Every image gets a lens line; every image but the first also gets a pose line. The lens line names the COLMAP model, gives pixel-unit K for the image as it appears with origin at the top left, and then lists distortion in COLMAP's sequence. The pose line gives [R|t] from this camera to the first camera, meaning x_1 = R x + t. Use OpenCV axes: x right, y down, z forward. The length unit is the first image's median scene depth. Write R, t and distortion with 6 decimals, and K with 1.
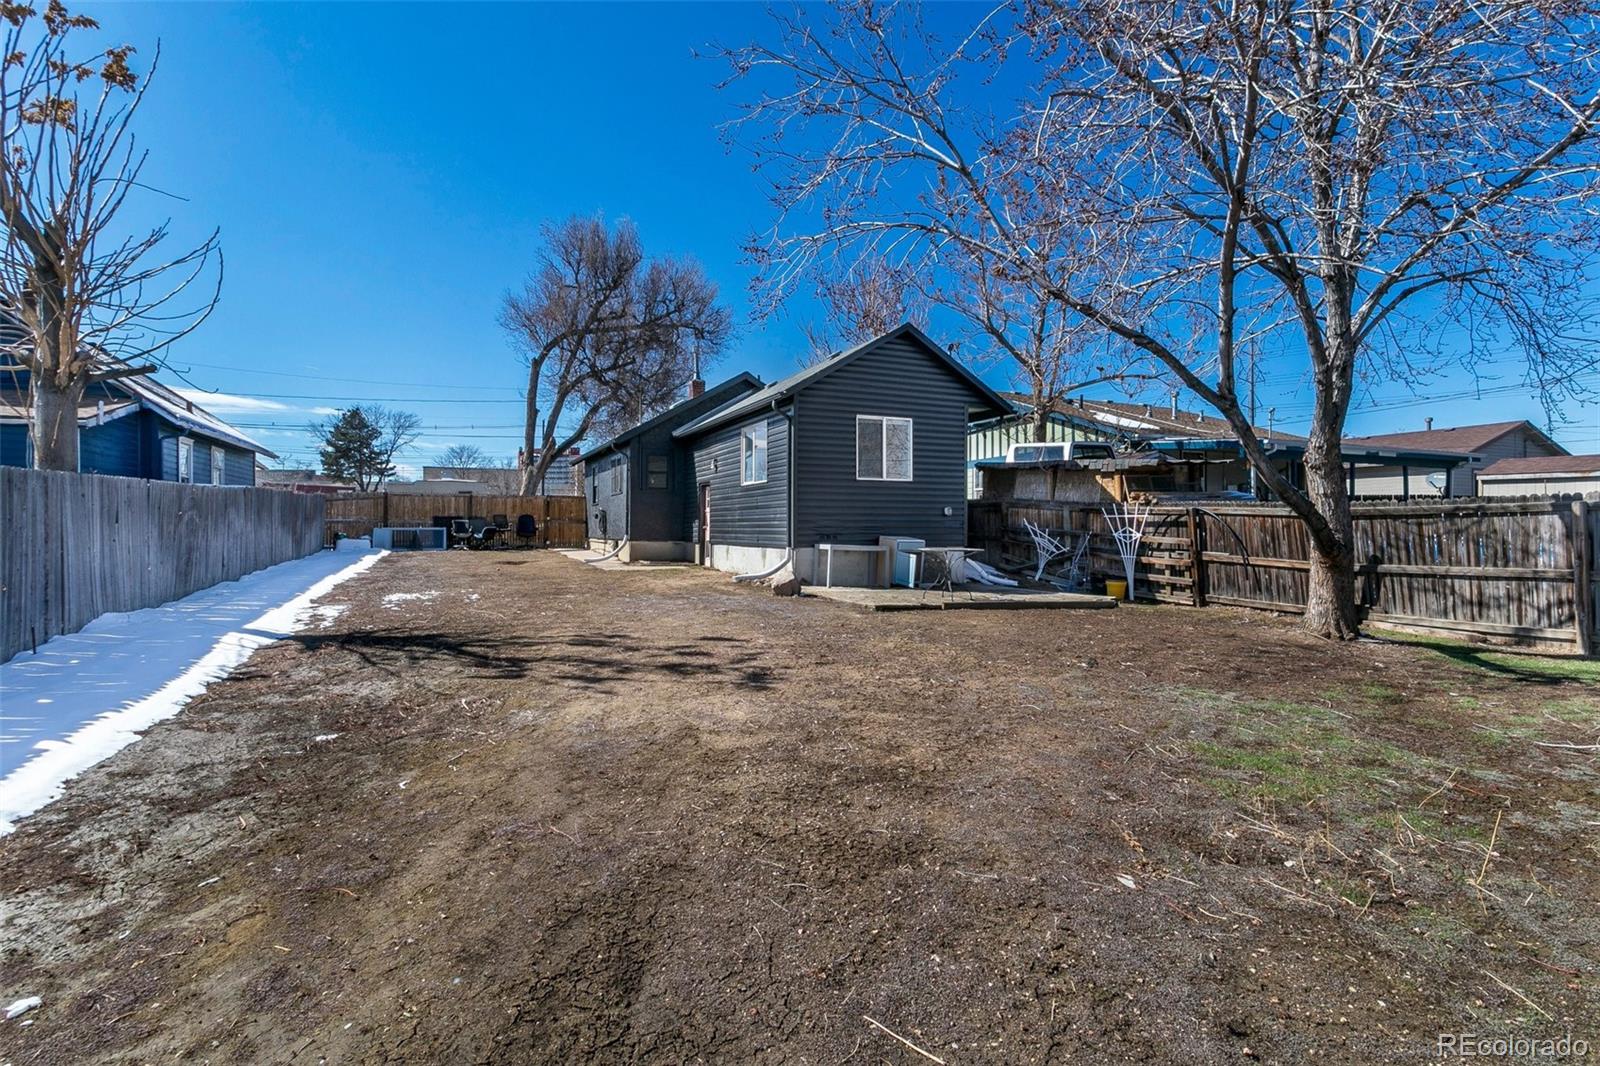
lens RADIAL K [[753.1, 0, 801.1], [0, 753.1, 528.0], [0, 0, 1]] dist [0.003764, 0.000205]
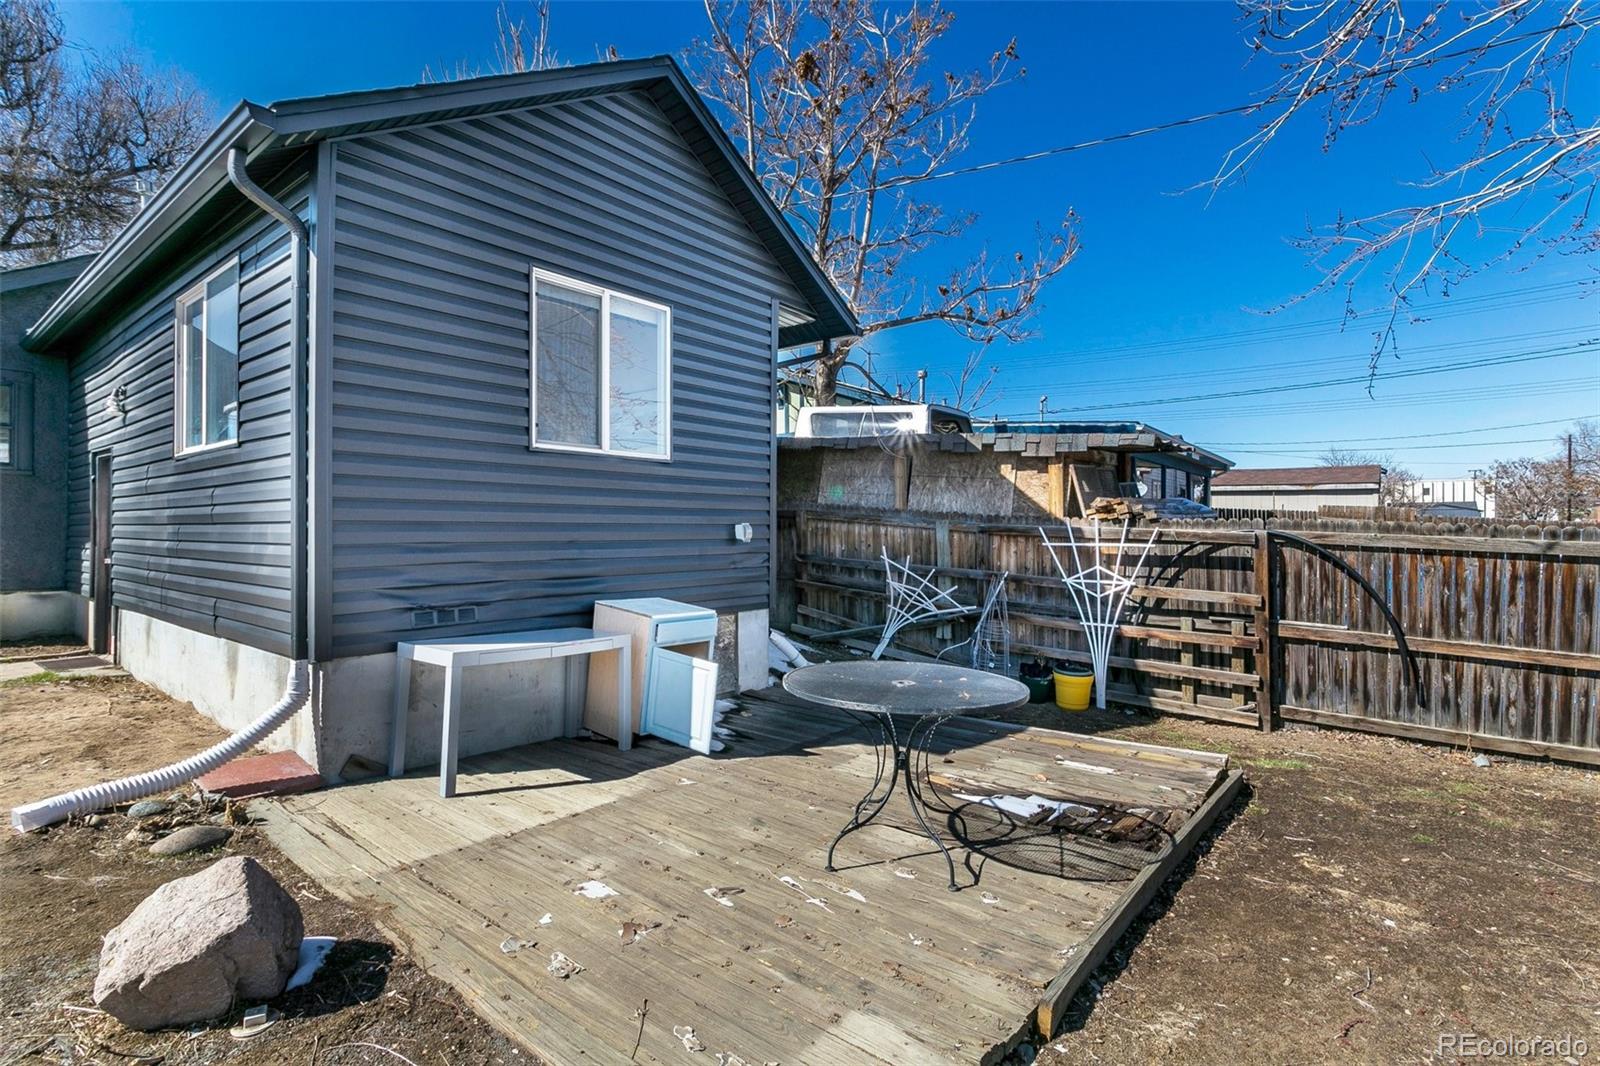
lens RADIAL K [[753.1, 0, 801.1], [0, 753.1, 528.0], [0, 0, 1]] dist [0.003764, 0.000205]
pose [[0.883754, 0.000431, 0.467951, 0.019819], [0.000227, 0.999999, -0.001350, -0.026182], [-0.467951, 0.001299, 0.883754, 0.643511]]
